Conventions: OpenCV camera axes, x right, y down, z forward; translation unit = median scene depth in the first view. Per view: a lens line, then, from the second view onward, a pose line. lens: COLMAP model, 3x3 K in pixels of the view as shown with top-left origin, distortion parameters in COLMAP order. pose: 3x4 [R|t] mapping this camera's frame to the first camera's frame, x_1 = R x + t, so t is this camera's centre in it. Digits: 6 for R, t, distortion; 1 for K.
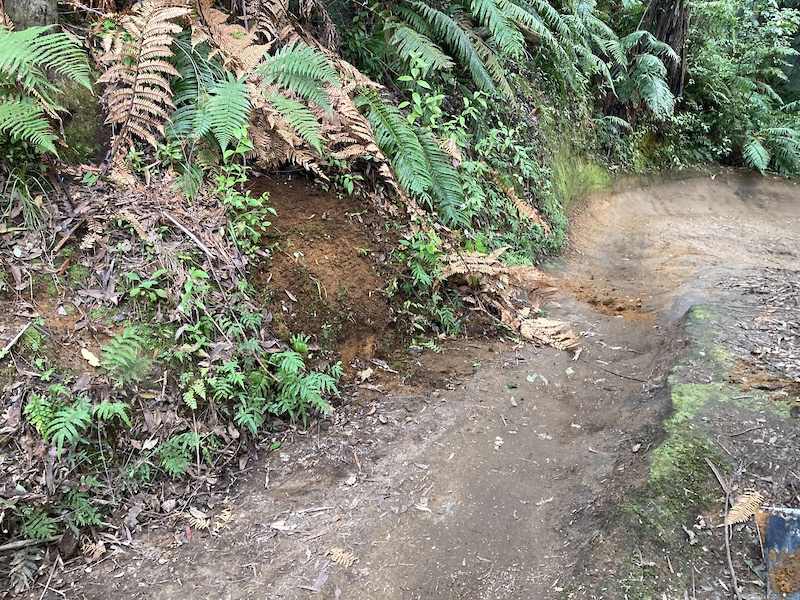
lens RADIAL K [[691.5, 0, 400.0], [0, 691.5, 300.0], [0, 0, 1]] dist [0.009352, 0.020065]
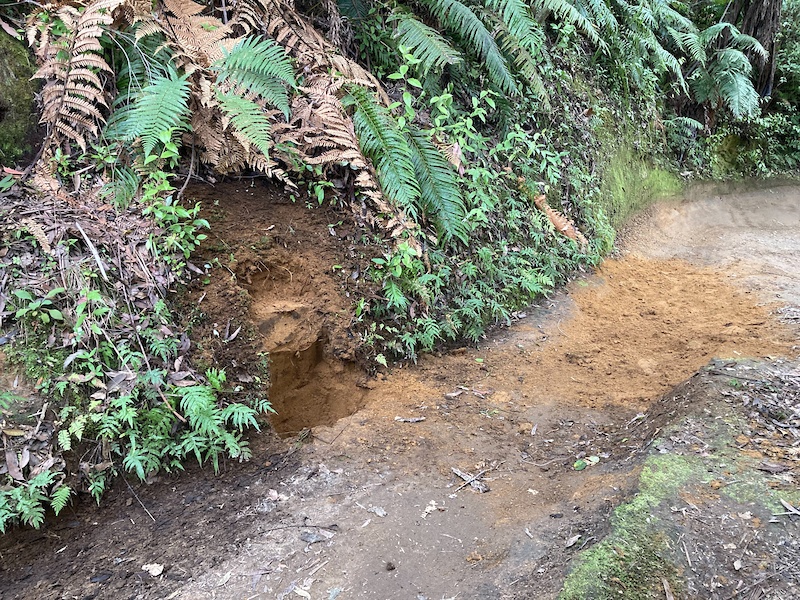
lens RADIAL K [[691.5, 0, 400.0], [0, 691.5, 300.0], [0, 0, 1]] dist [0.009352, 0.020065]
pose [[0.991088, 0.046282, -0.124907, 0.145596], [-0.045522, 0.998923, 0.008932, -0.039632], [0.125186, -0.003166, 0.992128, 0.114348]]
